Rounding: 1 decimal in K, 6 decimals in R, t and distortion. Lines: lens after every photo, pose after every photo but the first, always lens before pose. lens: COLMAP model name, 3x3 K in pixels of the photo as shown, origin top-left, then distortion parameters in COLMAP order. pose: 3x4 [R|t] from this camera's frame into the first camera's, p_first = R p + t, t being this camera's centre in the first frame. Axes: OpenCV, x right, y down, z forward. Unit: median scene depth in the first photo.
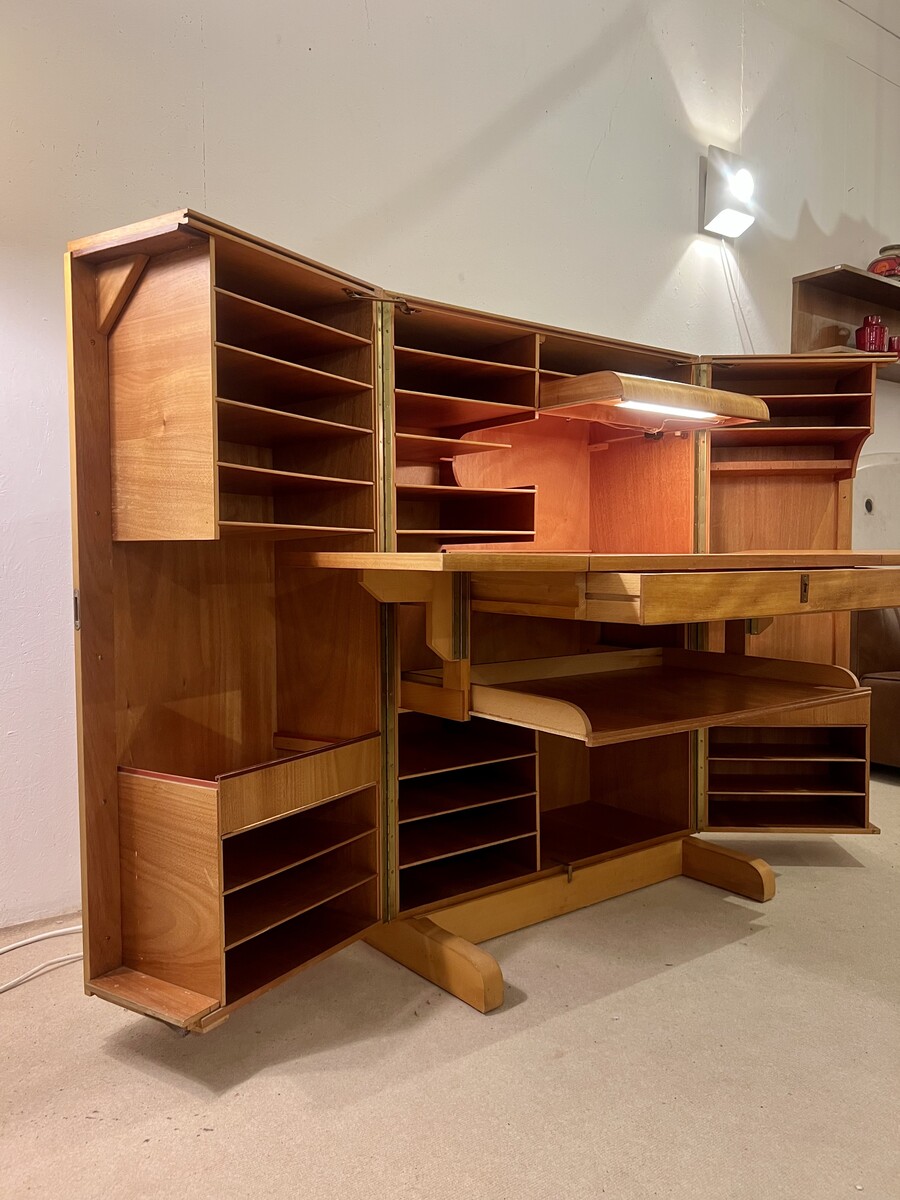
lens RADIAL K [[881.2, 0, 448.4], [0, 881.2, 590.4], [0, 0, 1]] dist [0.024536, -0.015188]
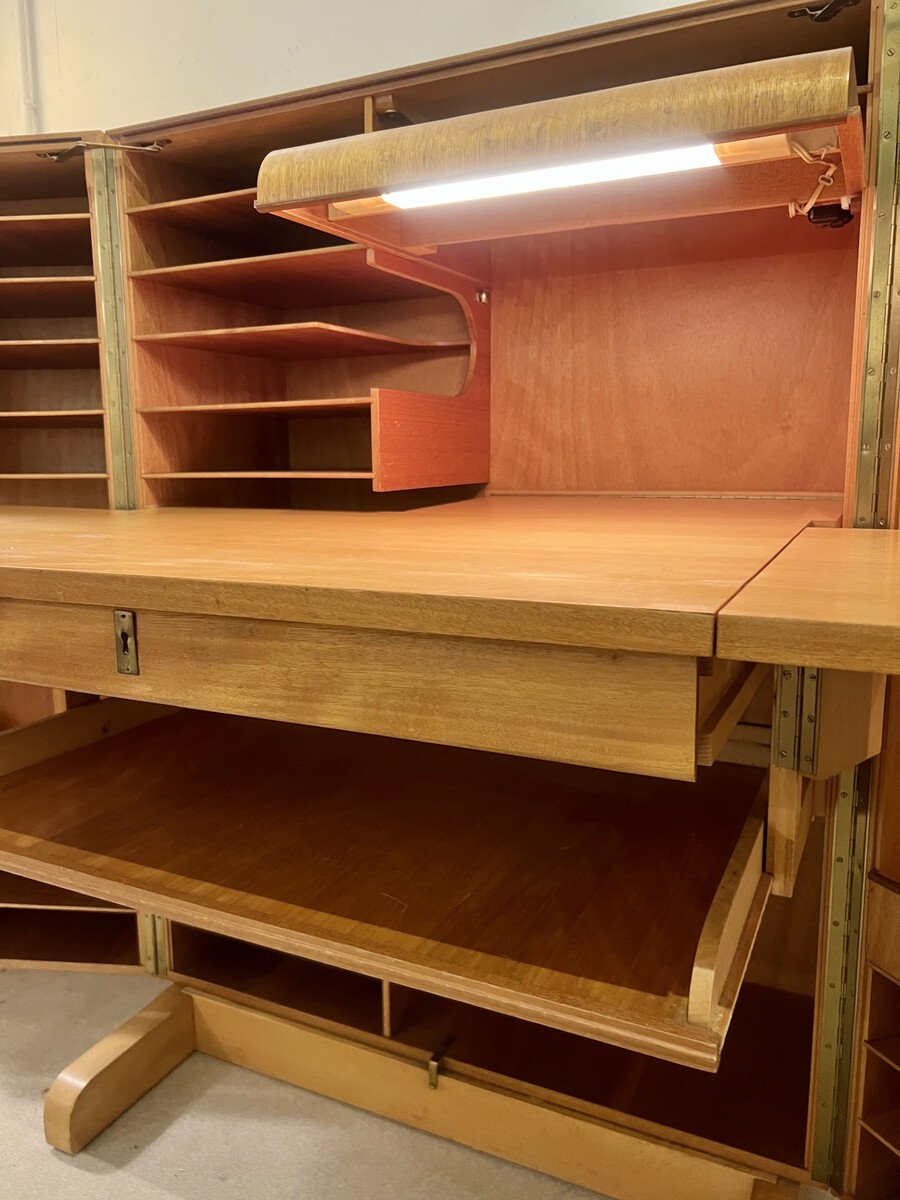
lens RADIAL K [[881.2, 0, 436.2], [0, 881.2, 603.6], [0, 0, 1]] dist [0.024536, -0.015188]
pose [[0.457289, 0.151636, -0.876295, 0.627466], [-0.044386, 0.988020, 0.147807, -0.071921], [0.888210, -0.028695, 0.458542, 0.780472]]
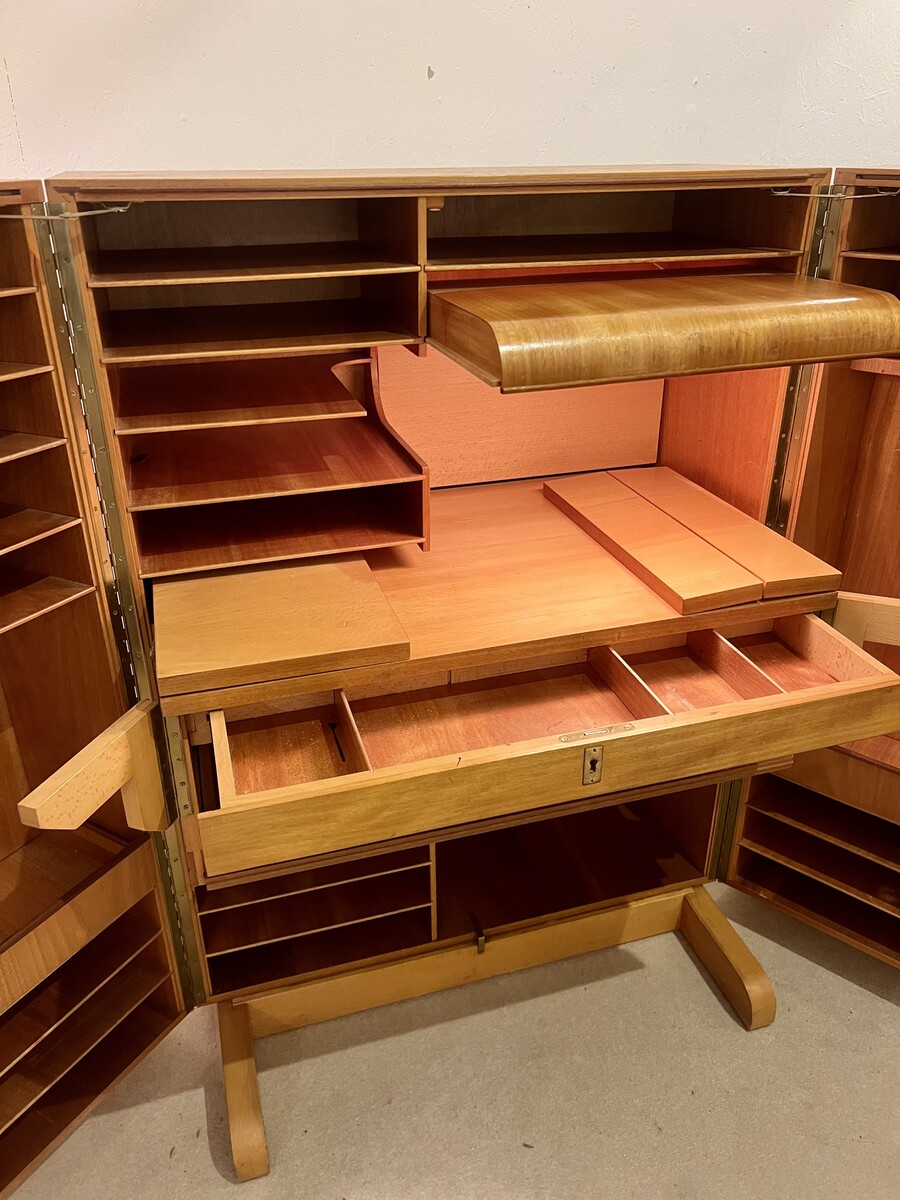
lens RADIAL K [[881.2, 0, 422.4], [0, 881.2, 606.7], [0, 0, 1]] dist [0.024536, -0.015188]
pose [[0.937346, 0.146211, -0.316236, 0.305796], [-0.006694, 0.915070, 0.403239, -0.279004], [0.348337, -0.375857, 0.858716, 0.444575]]
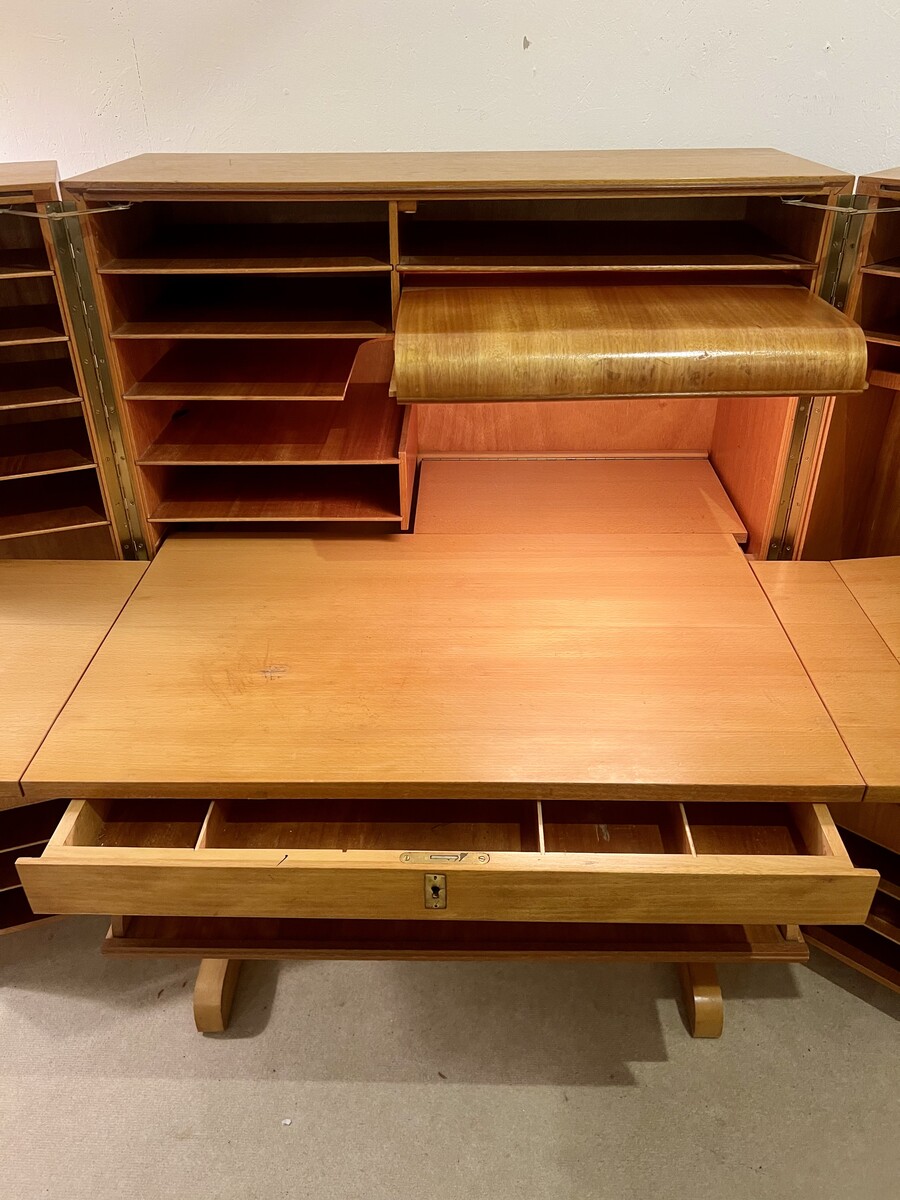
lens RADIAL K [[881.2, 0, 435.3], [0, 881.2, 609.8], [0, 0, 1]] dist [0.024536, -0.015188]
pose [[0.787180, 0.312567, -0.531648, 0.503176], [-0.021550, 0.875467, 0.482798, -0.334621], [0.616346, -0.368592, 0.695886, 0.524497]]
